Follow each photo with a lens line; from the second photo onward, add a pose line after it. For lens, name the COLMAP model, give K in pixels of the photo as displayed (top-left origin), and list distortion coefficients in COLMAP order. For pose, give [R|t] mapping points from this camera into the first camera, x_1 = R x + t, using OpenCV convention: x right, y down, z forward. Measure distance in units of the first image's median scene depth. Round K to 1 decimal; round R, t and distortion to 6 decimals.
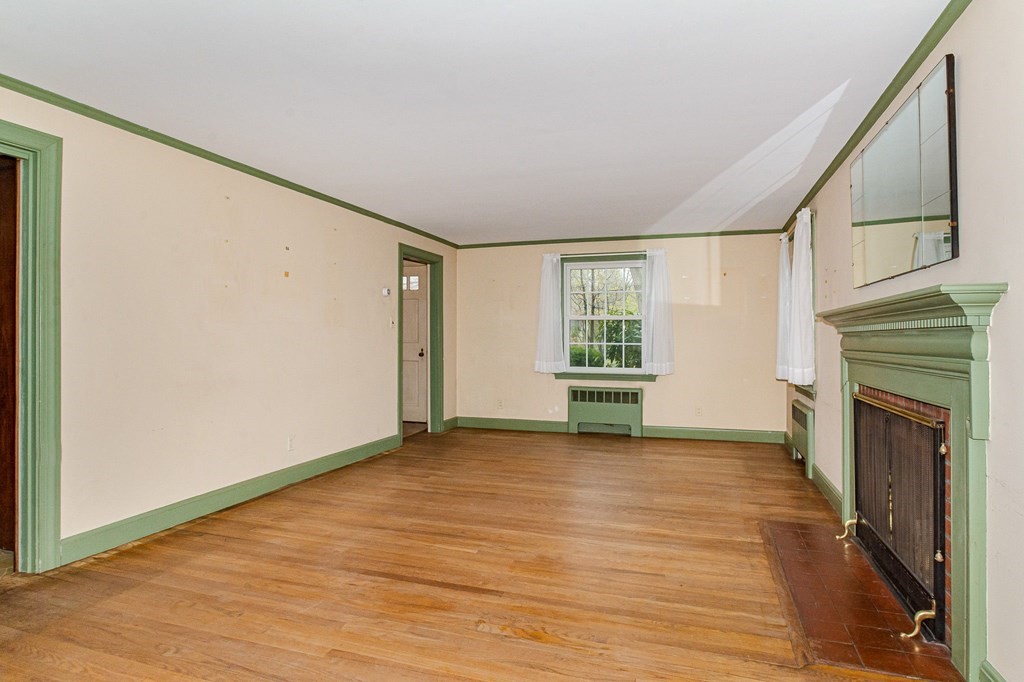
lens RADIAL K [[562.2, 0, 509.7], [0, 562.2, 335.7], [0, 0, 1]] dist [-0.025034, 0.006164]
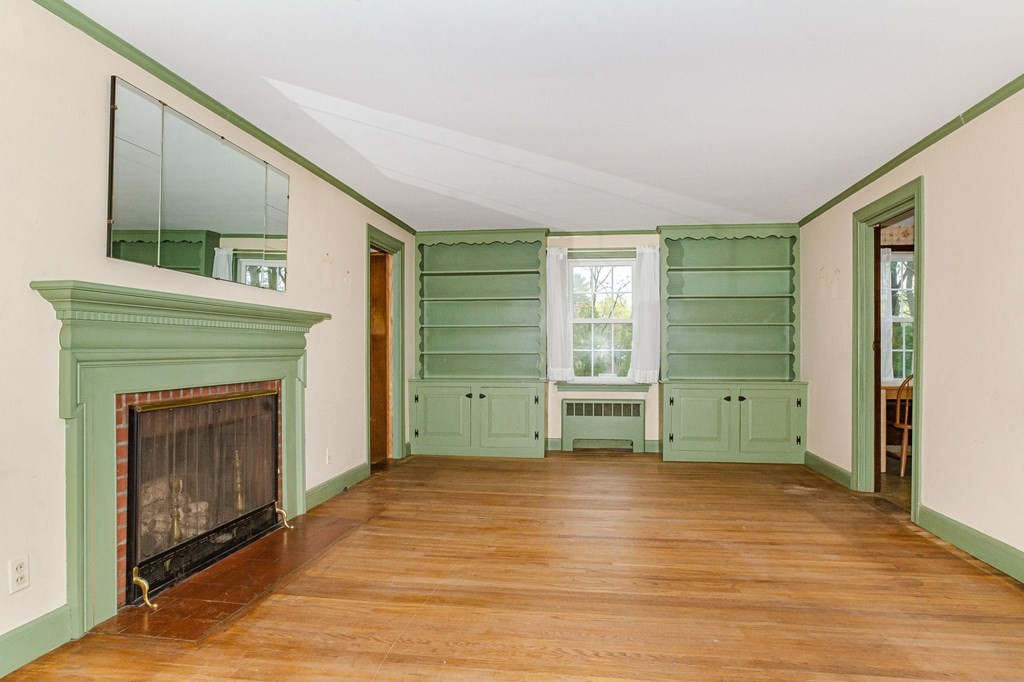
lens RADIAL K [[606.4, 0, 516.2], [0, 606.4, 346.6], [0, 0, 1]] dist [-0.035313, 0.013064]
pose [[-0.980289, -0.004434, -0.197520, 0.215941], [-0.002751, 0.999958, -0.008794, 0.023162], [0.197550, -0.008077, -0.980260, 1.412398]]
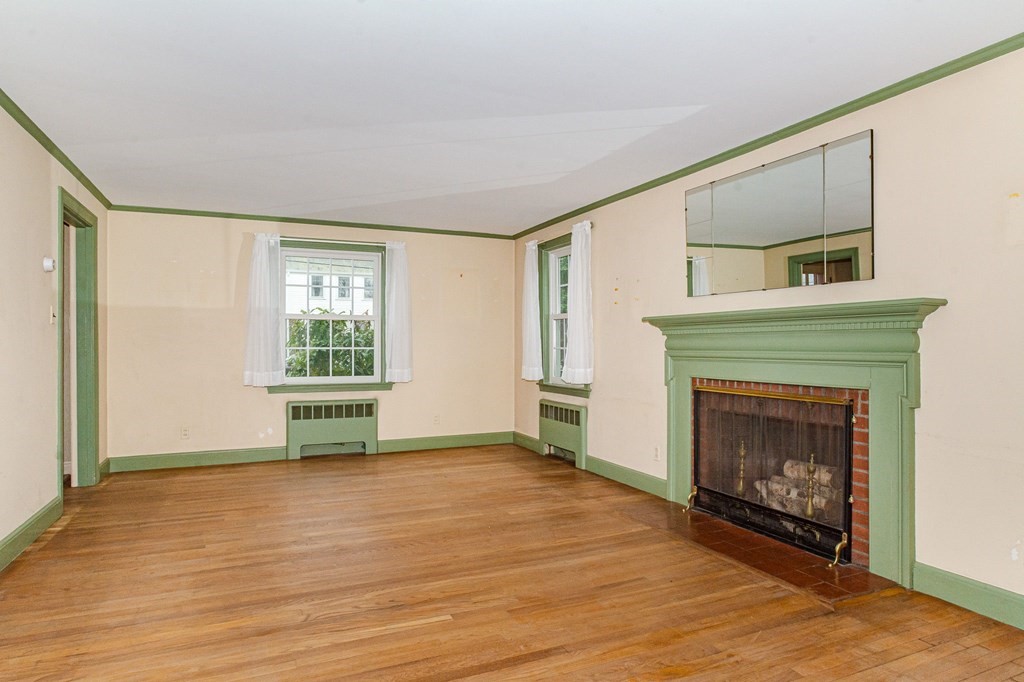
lens RADIAL K [[606.4, 0, 517.3], [0, 606.4, 340.0], [0, 0, 1]] dist [-0.035313, 0.013064]
pose [[0.725913, 0.002812, 0.687781, -0.402610], [-0.000452, 0.999993, -0.003612, 0.008480], [-0.687786, 0.002311, 0.725910, 0.246801]]
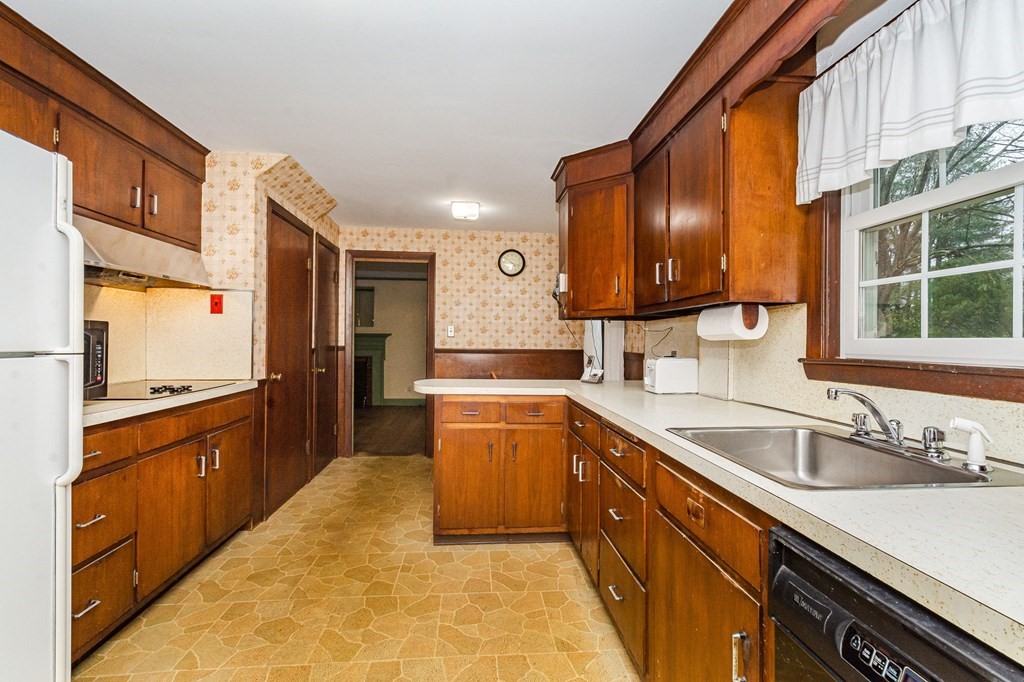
lens RADIAL K [[518.2, 0, 512.9], [0, 518.2, 340.0], [0, 0, 1]] dist [-0.000317, 0.006593]
pose [[-0.404938, 0.002614, 0.914340, -1.859691], [-0.002402, 0.999989, -0.003922, -0.000017], [-0.914341, -0.003784, -0.404927, 0.800787]]
